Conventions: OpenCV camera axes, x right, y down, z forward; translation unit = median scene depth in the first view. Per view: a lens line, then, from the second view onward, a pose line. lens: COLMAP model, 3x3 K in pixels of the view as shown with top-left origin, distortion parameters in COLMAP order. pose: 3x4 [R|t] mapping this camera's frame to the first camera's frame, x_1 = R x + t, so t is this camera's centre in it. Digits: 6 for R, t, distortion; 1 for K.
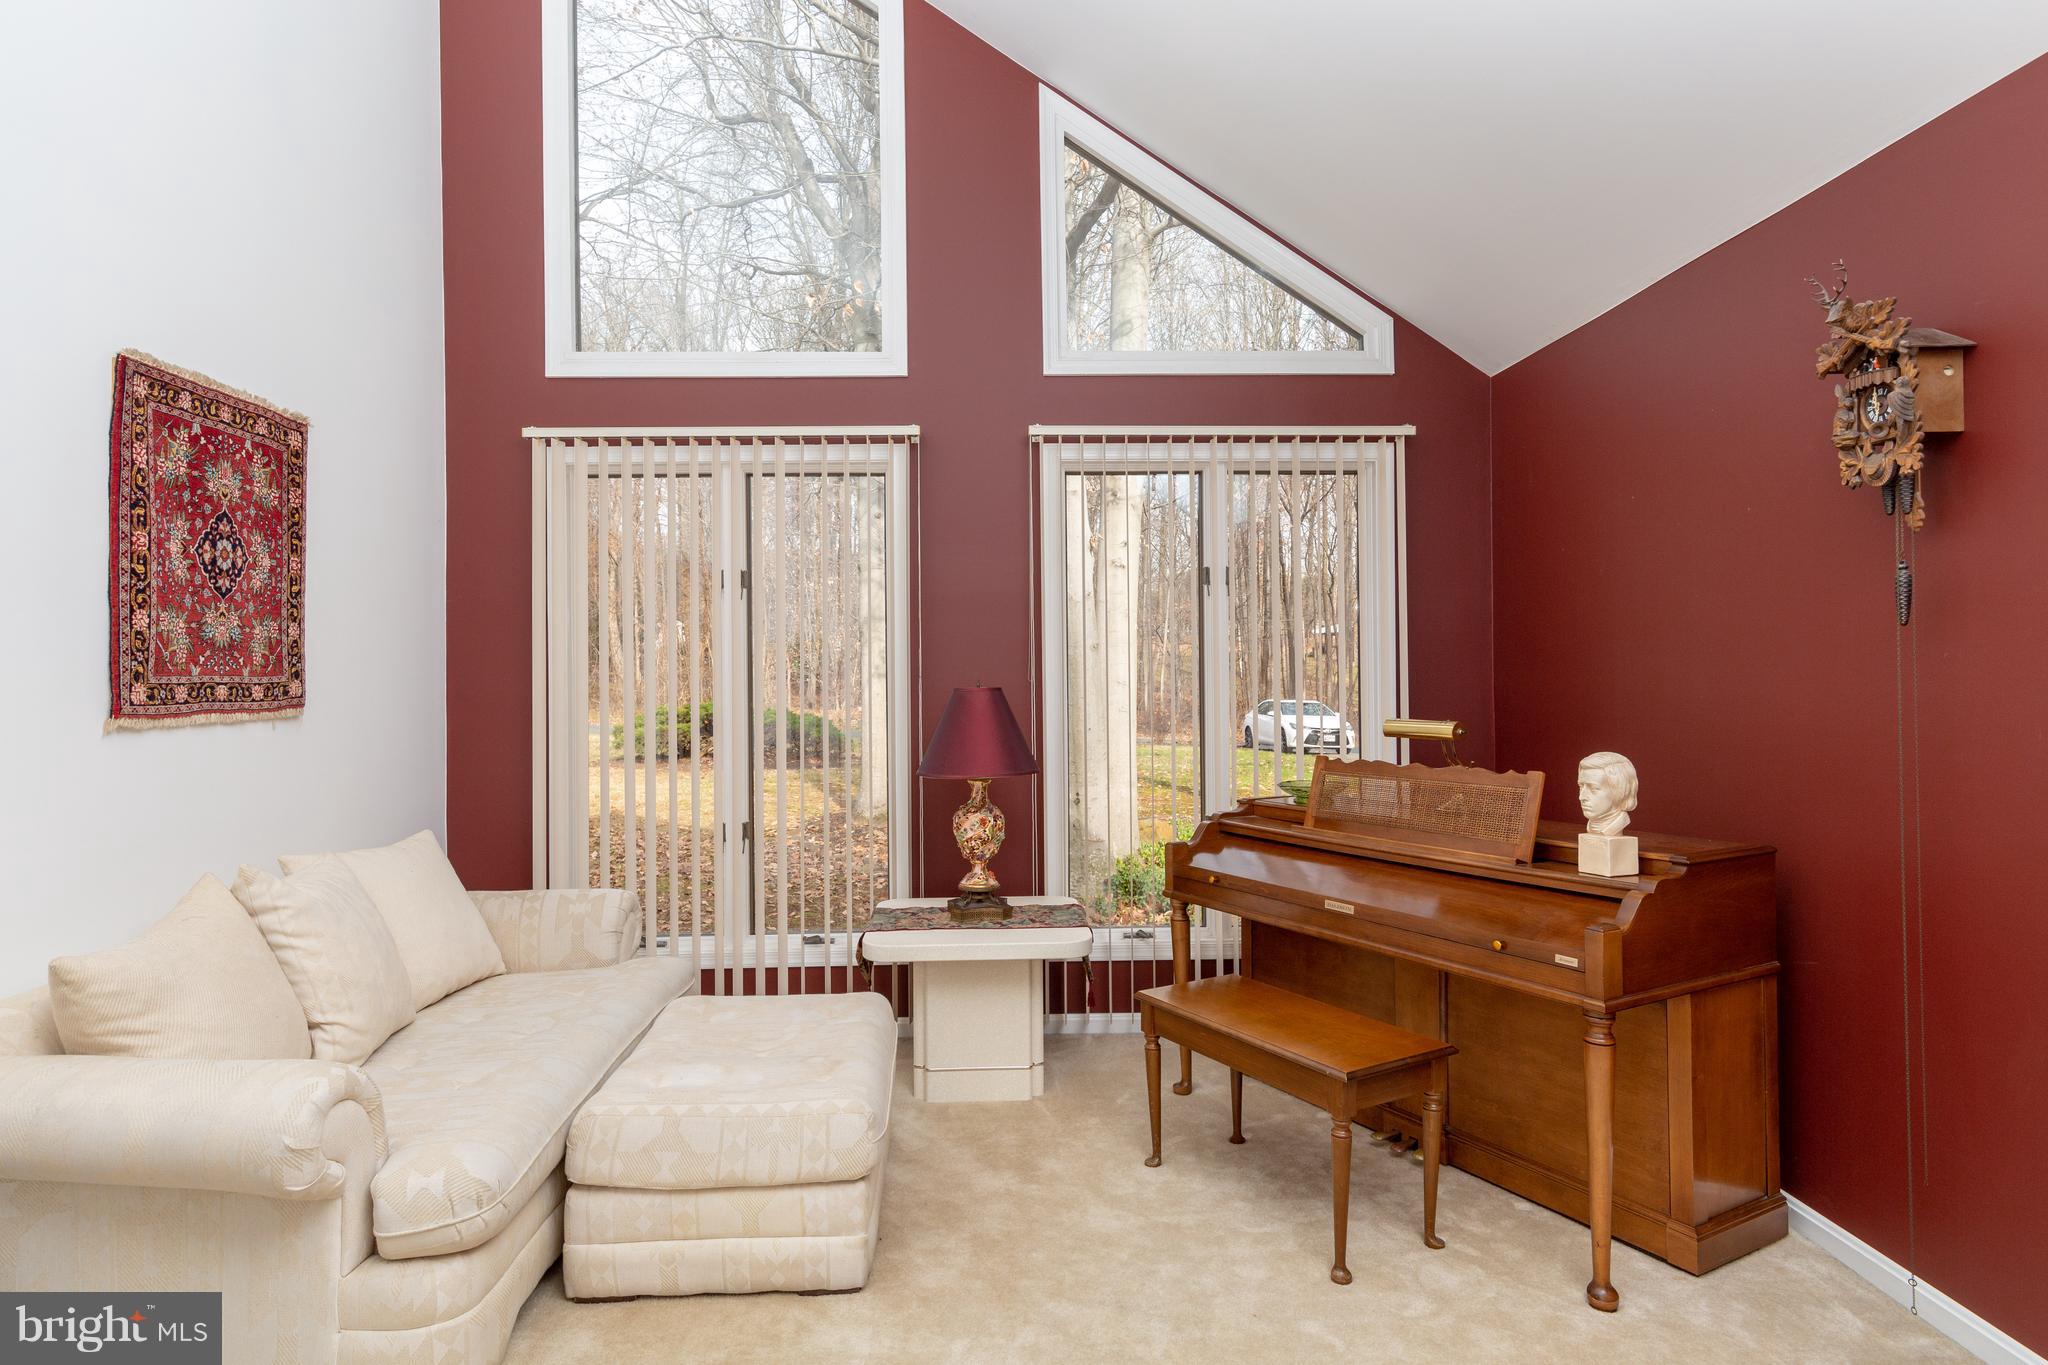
lens RADIAL K [[1131.2, 0, 1017.3], [0, 1131.2, 675.8], [0, 0, 1]] dist [-0.005388, 0.001350]
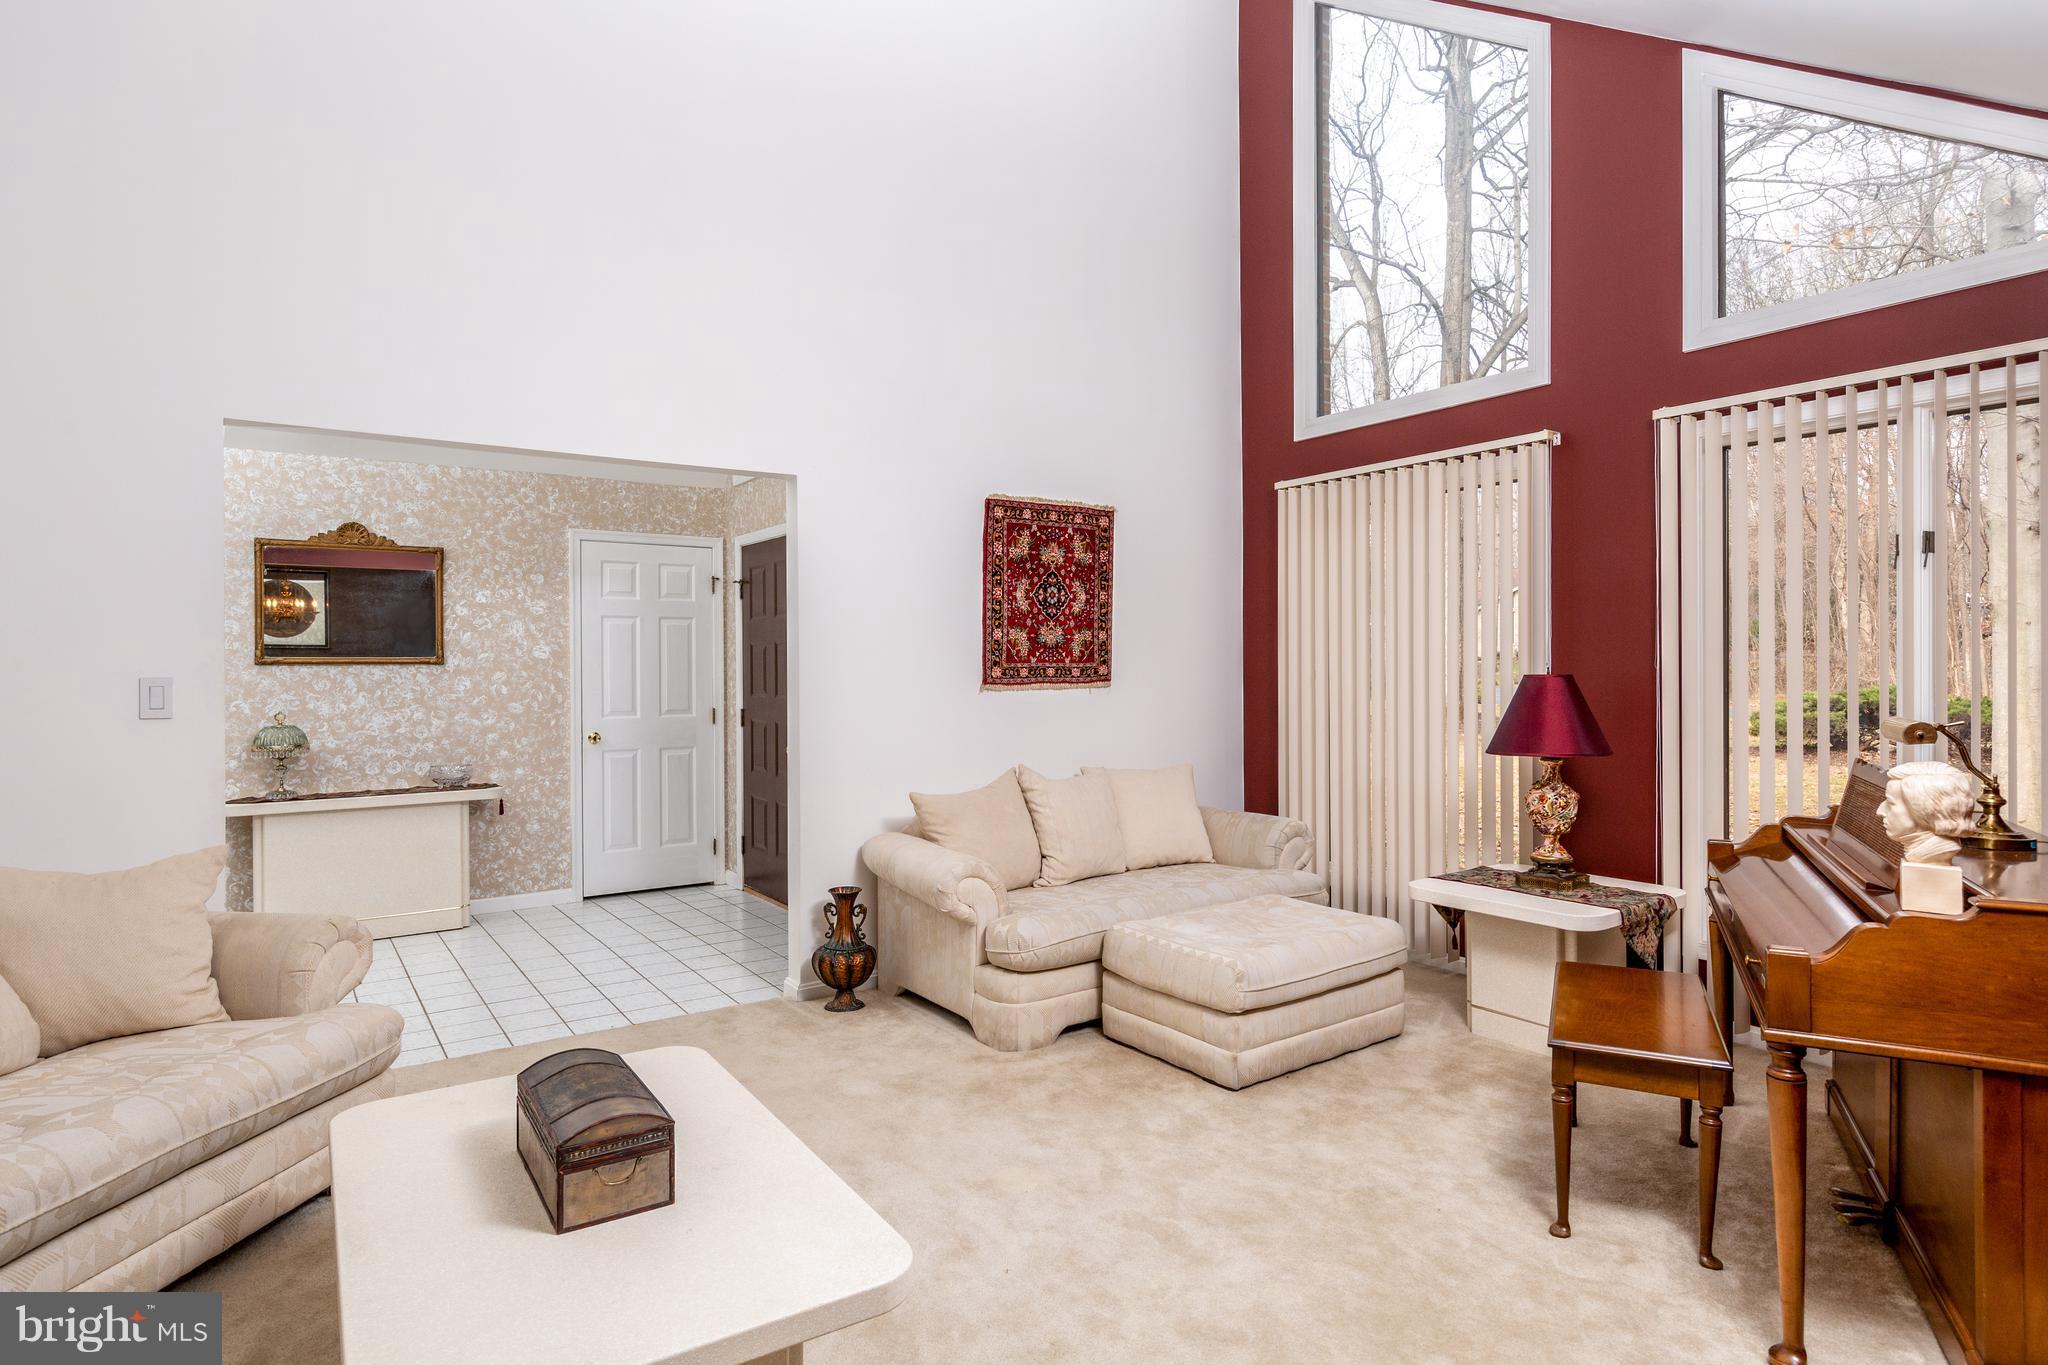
lens RADIAL K [[1089.6, 0, 1024.7], [0, 1089.6, 677.2], [0, 0, 1]] dist [0.006782, 0.000009]
pose [[0.548174, 0.012966, -0.836264, 0.705852], [0.001735, 0.999860, 0.016640, -0.005960], [0.836363, -0.010573, 0.548074, 0.014908]]
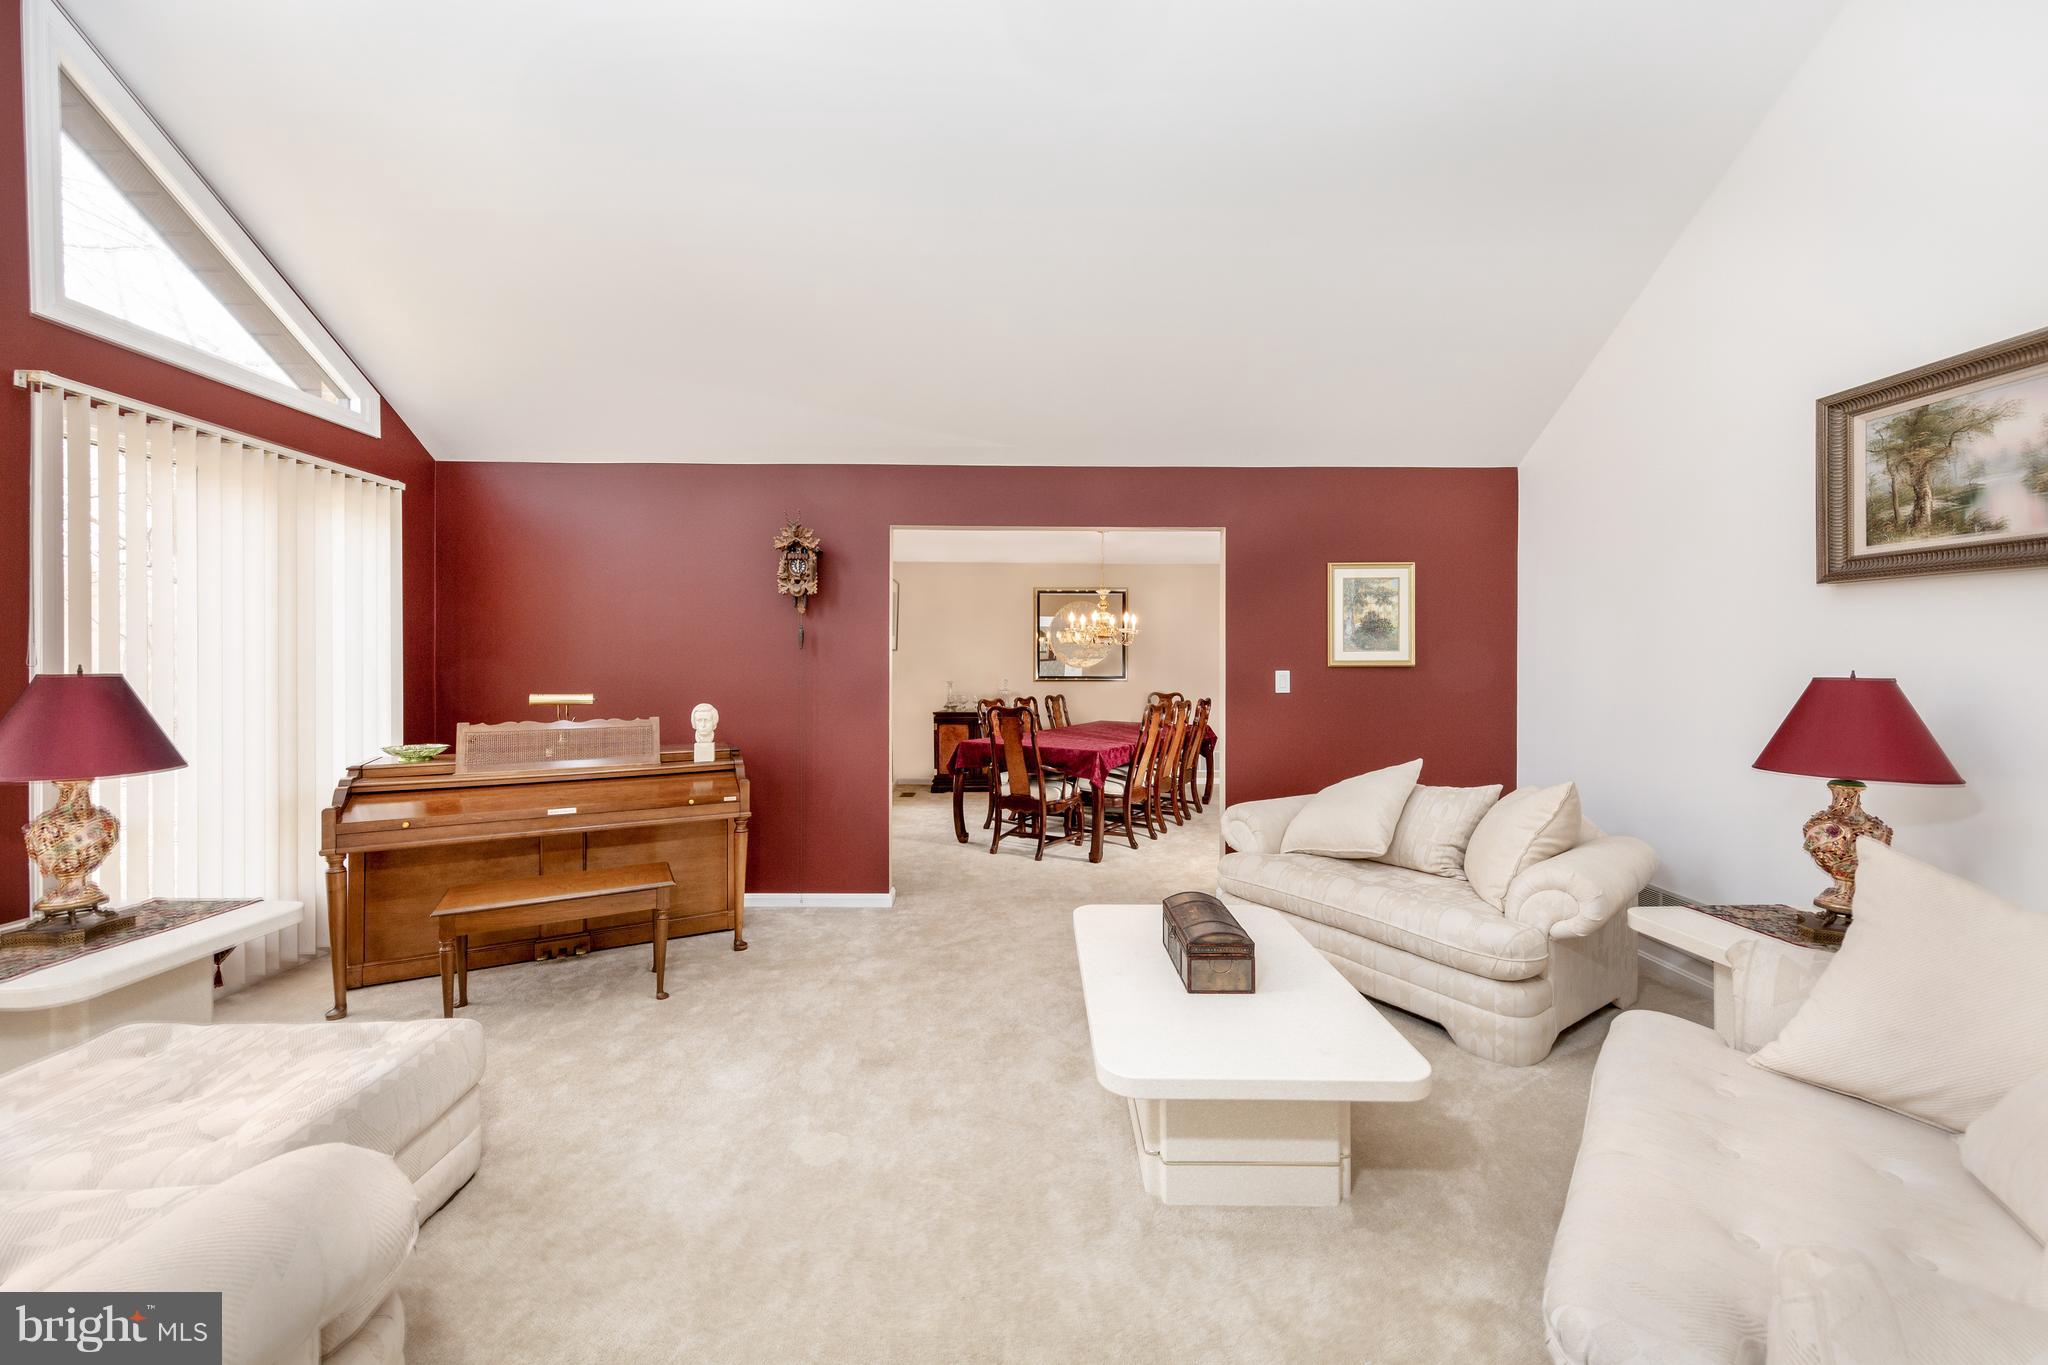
lens RADIAL K [[756.5, 0, 1016.9], [0, 756.5, 677.6], [0, 0, 1]] dist [0.001937, 0.000038]
pose [[0.031242, -0.000128, 0.999512, -0.744212], [-0.002130, 0.999998, 0.000194, 0.015084], [-0.999510, -0.002135, 0.031242, 0.319606]]
